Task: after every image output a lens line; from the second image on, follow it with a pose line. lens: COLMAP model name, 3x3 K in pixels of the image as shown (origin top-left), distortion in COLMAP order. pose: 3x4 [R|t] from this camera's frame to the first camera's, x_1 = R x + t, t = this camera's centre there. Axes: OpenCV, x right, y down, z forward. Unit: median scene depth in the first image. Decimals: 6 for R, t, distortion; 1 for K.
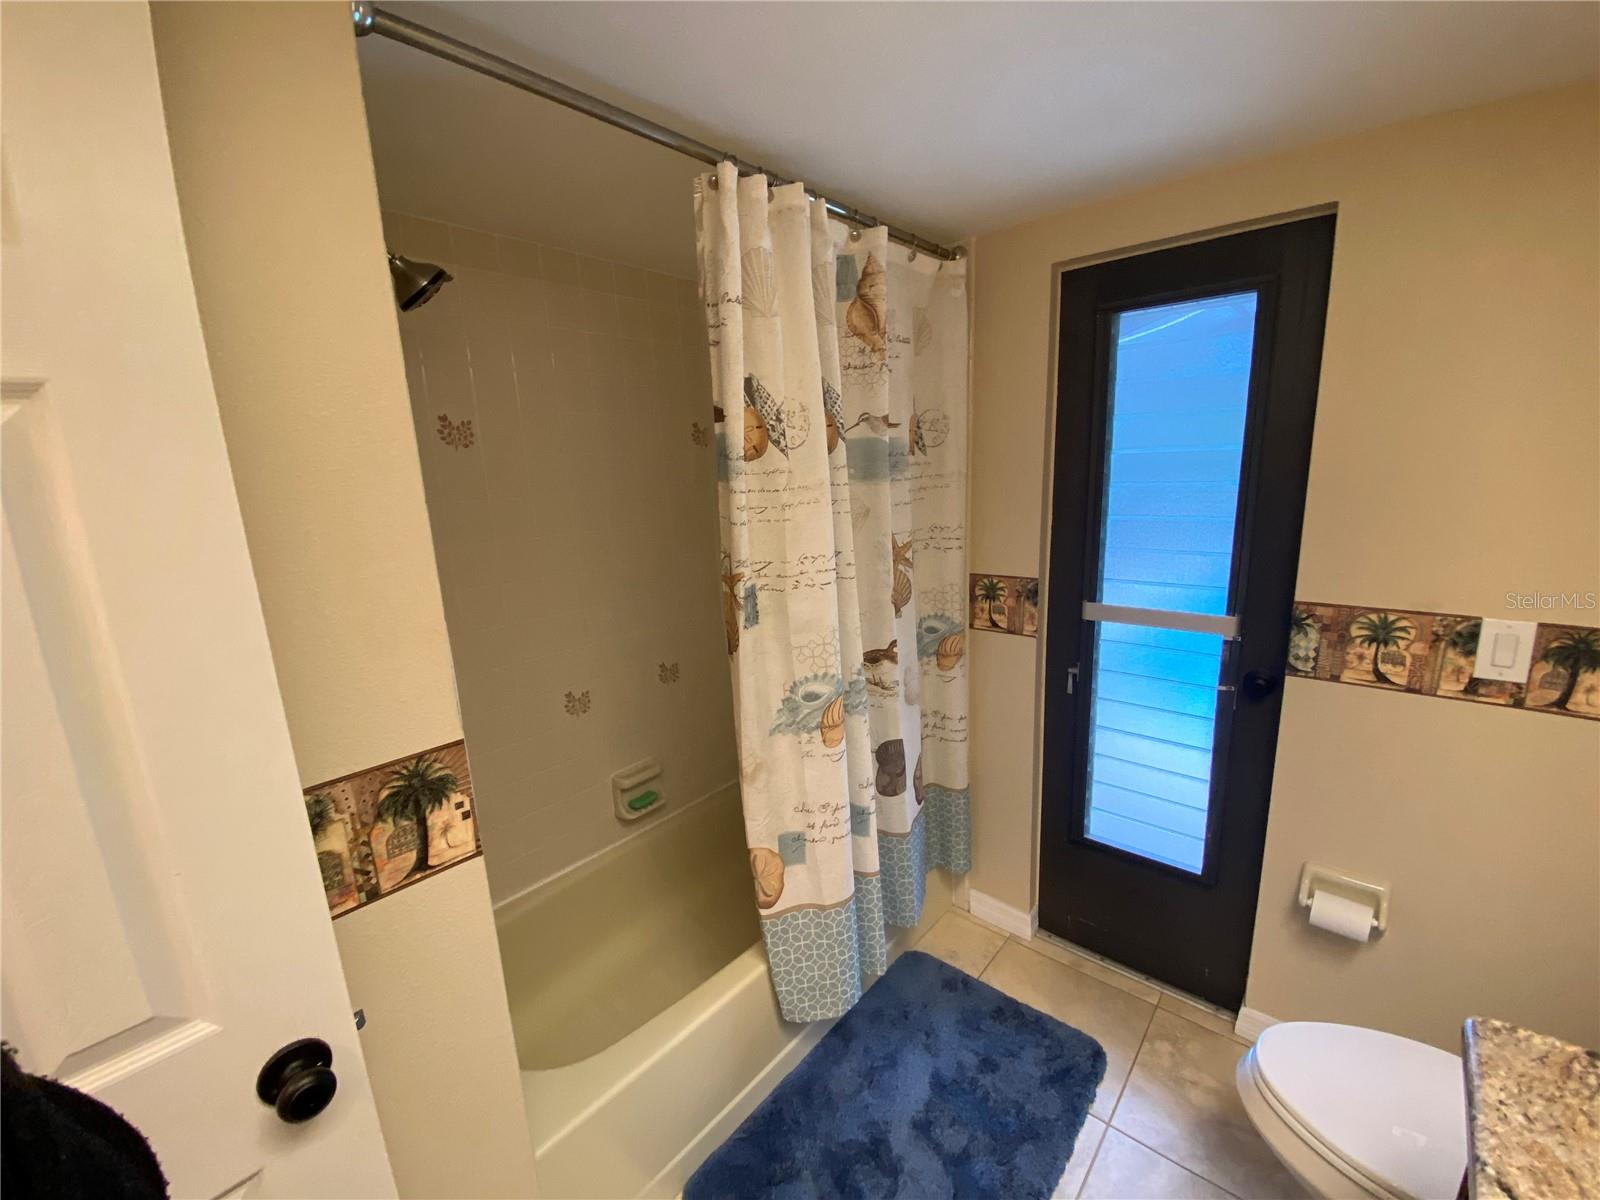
lens RADIAL K [[643.4, 0, 803.7], [0, 643.4, 605.0], [0, 0, 1]] dist [0.011774, -0.016368]
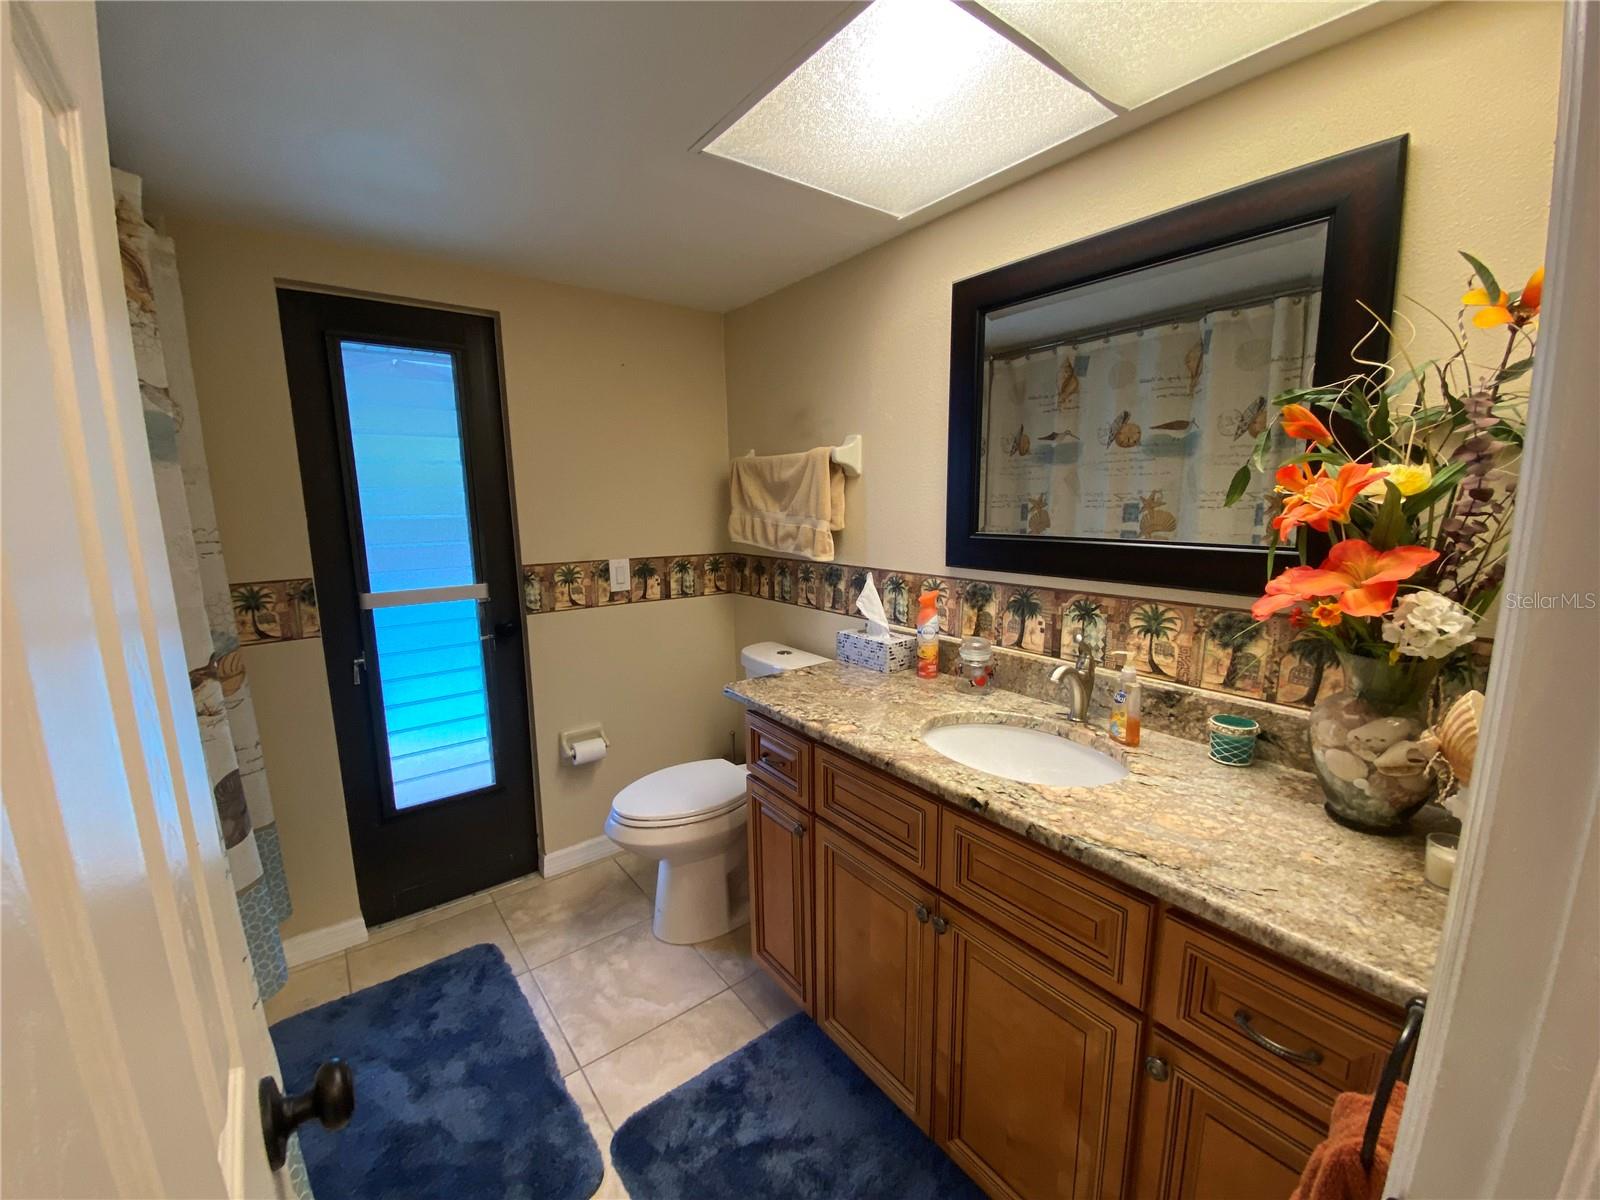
lens RADIAL K [[643.4, 0, 807.7], [0, 643.4, 601.7], [0, 0, 1]] dist [0.011774, -0.016368]
pose [[0.196672, -0.128125, 0.972062, -0.586534], [0.205127, 0.974862, 0.086992, 0.082457], [-0.958772, 0.182287, 0.218010, 0.036866]]
